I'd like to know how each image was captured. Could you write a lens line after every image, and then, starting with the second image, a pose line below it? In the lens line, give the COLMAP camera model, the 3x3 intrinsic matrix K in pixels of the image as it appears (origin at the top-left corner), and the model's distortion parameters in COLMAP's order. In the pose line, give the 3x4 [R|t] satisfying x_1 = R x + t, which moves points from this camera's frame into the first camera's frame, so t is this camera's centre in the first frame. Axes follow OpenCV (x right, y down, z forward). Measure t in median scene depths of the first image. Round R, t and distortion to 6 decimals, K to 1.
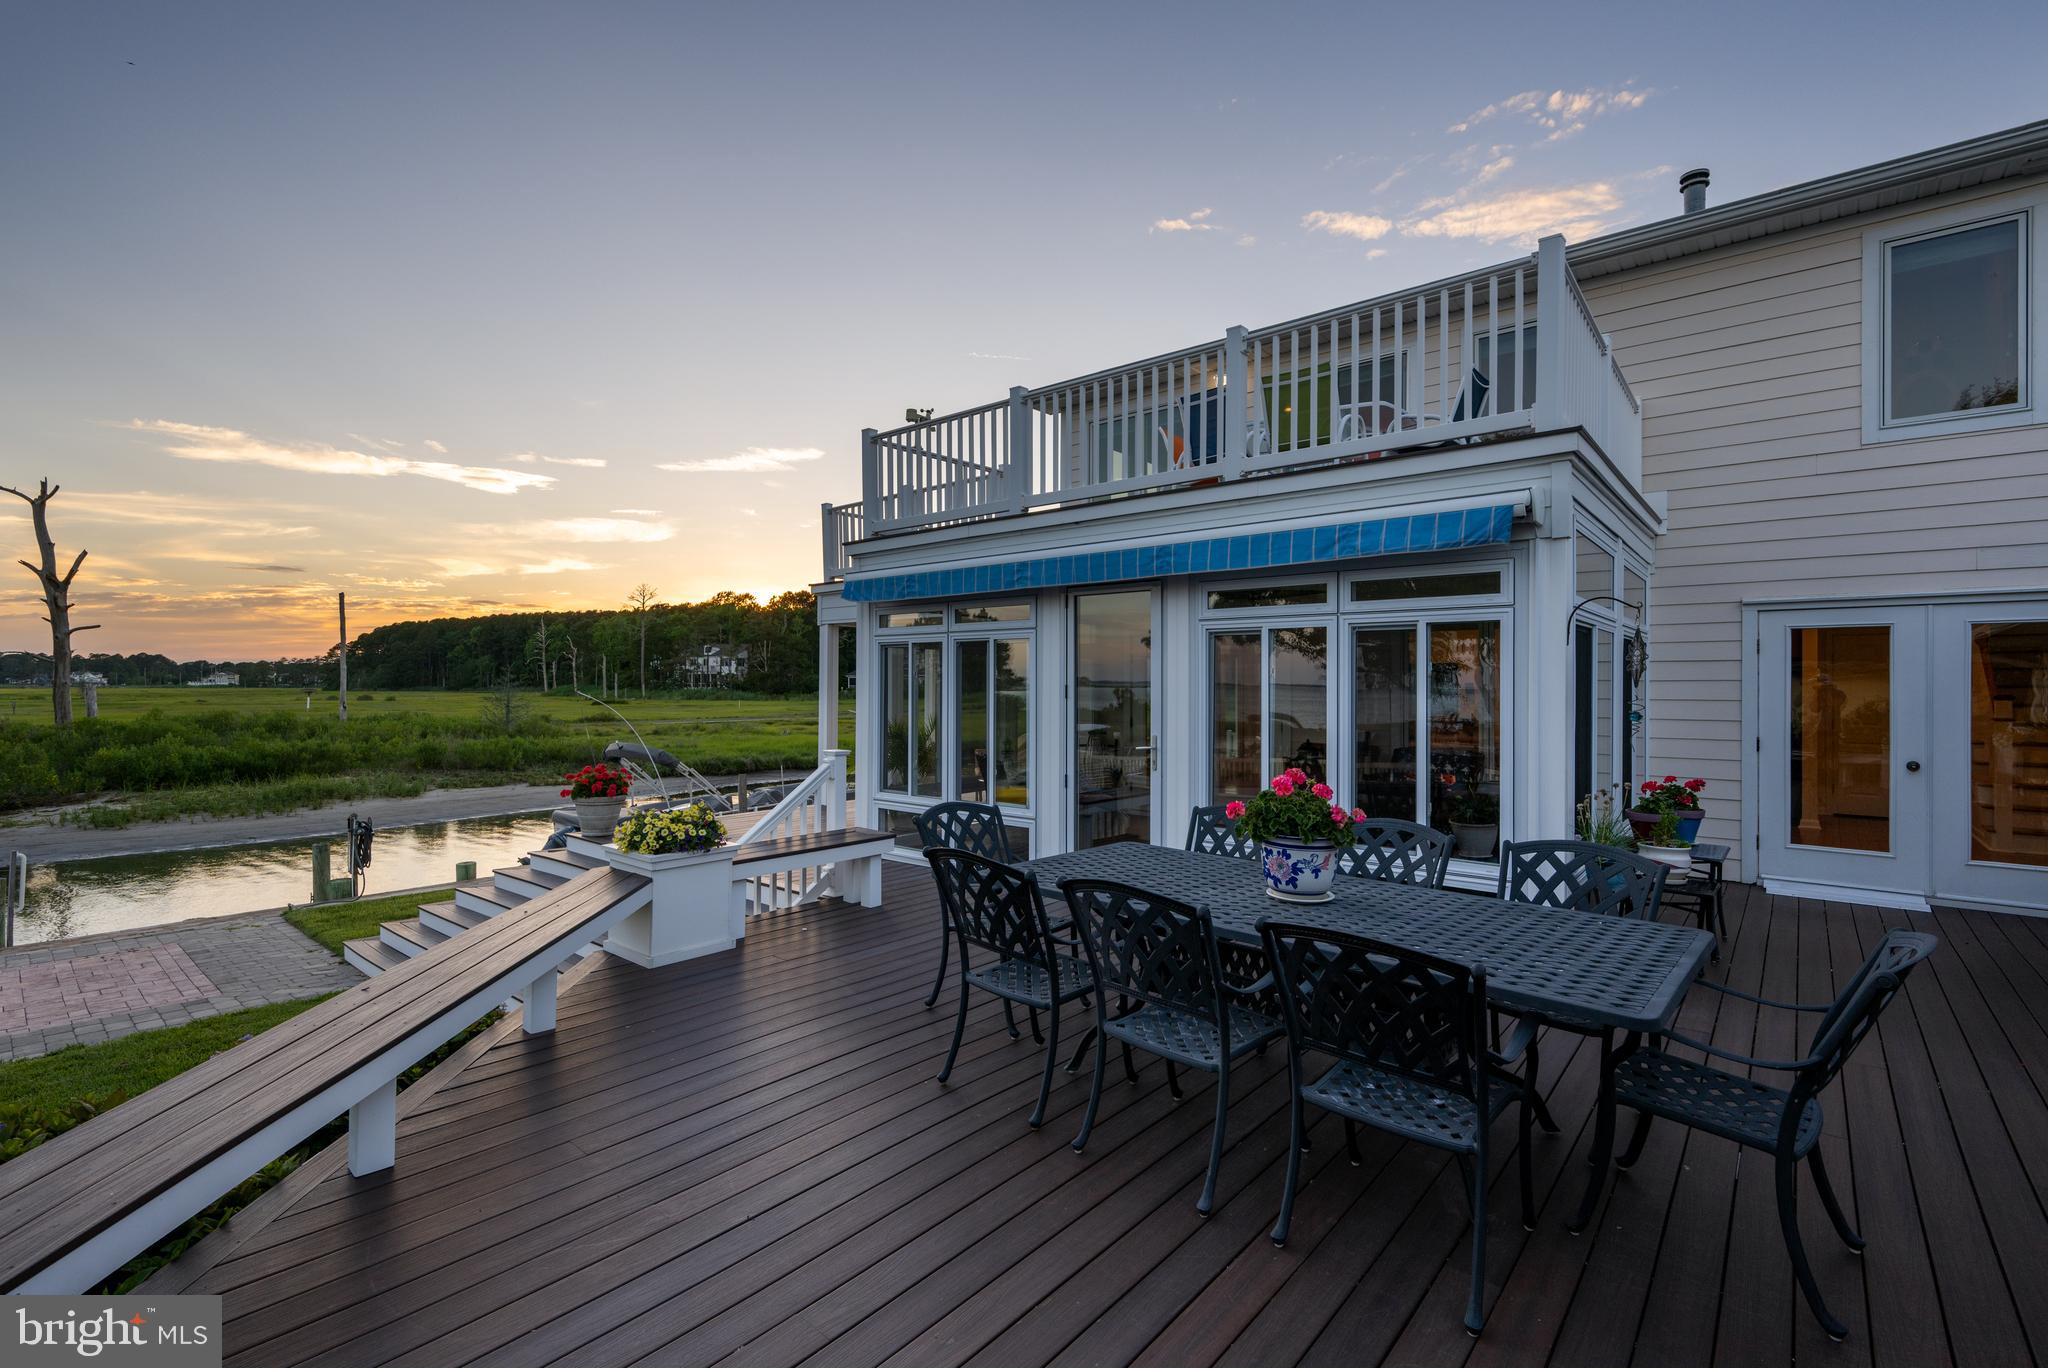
lens RADIAL K [[915.9, 0, 1023.0], [0, 915.9, 682.6], [0, 0, 1]] dist [0.001314, 0.000016]
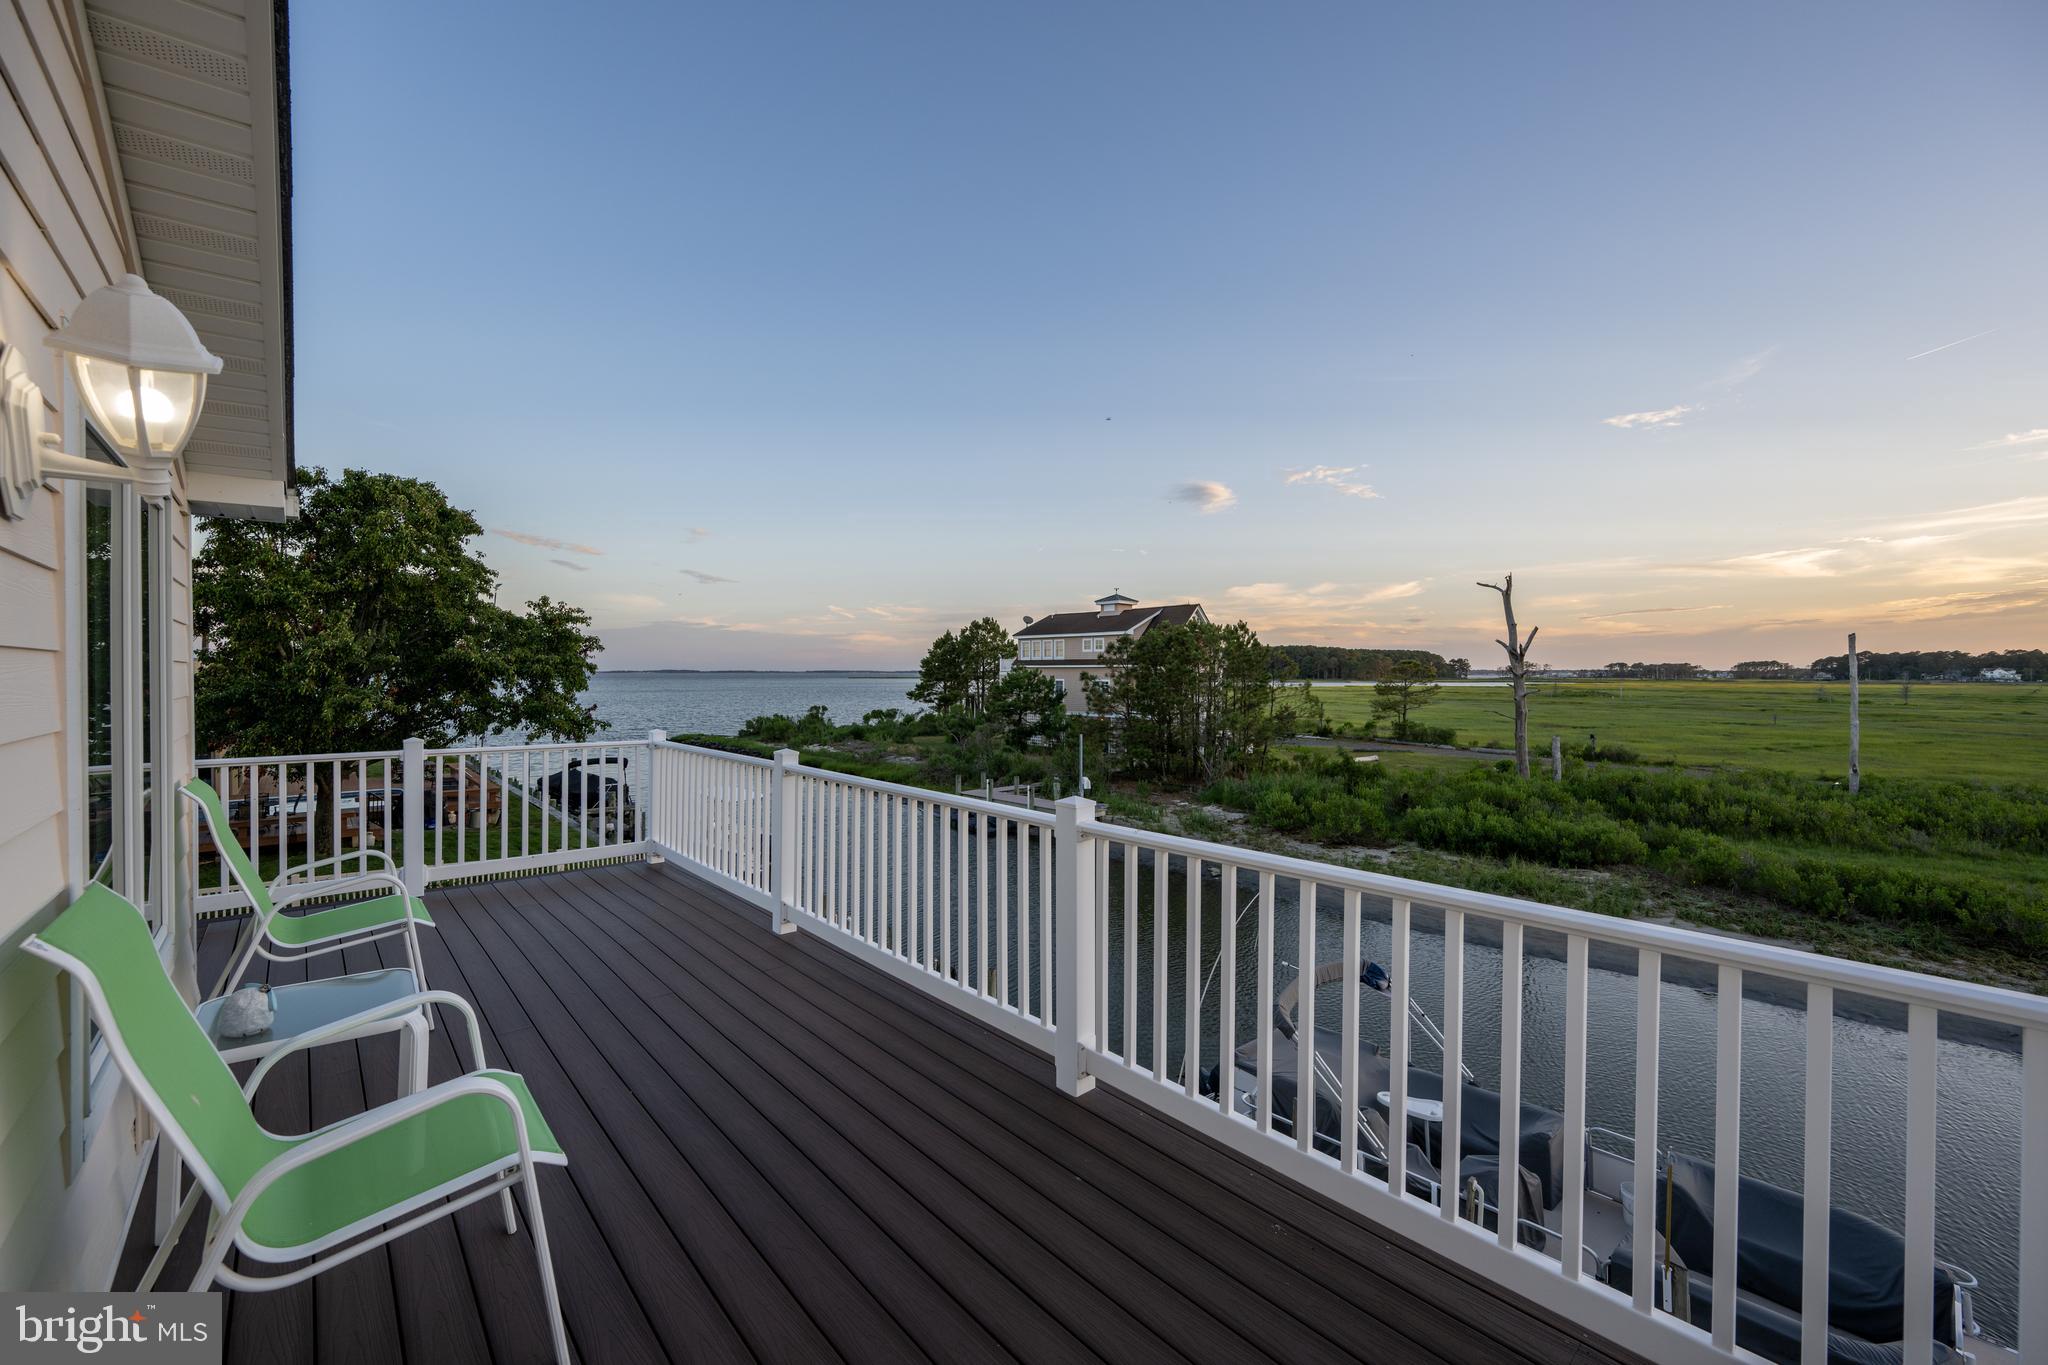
lens RADIAL K [[796.5, 0, 1019.4], [0, 796.5, 680.1], [0, 0, 1]] dist [-0.004043, 0.000243]
pose [[-0.131833, 0.010217, -0.991219, 0.021415], [-0.002850, 0.999939, 0.010686, -0.017660], [0.991268, 0.004233, -0.131795, 0.098135]]
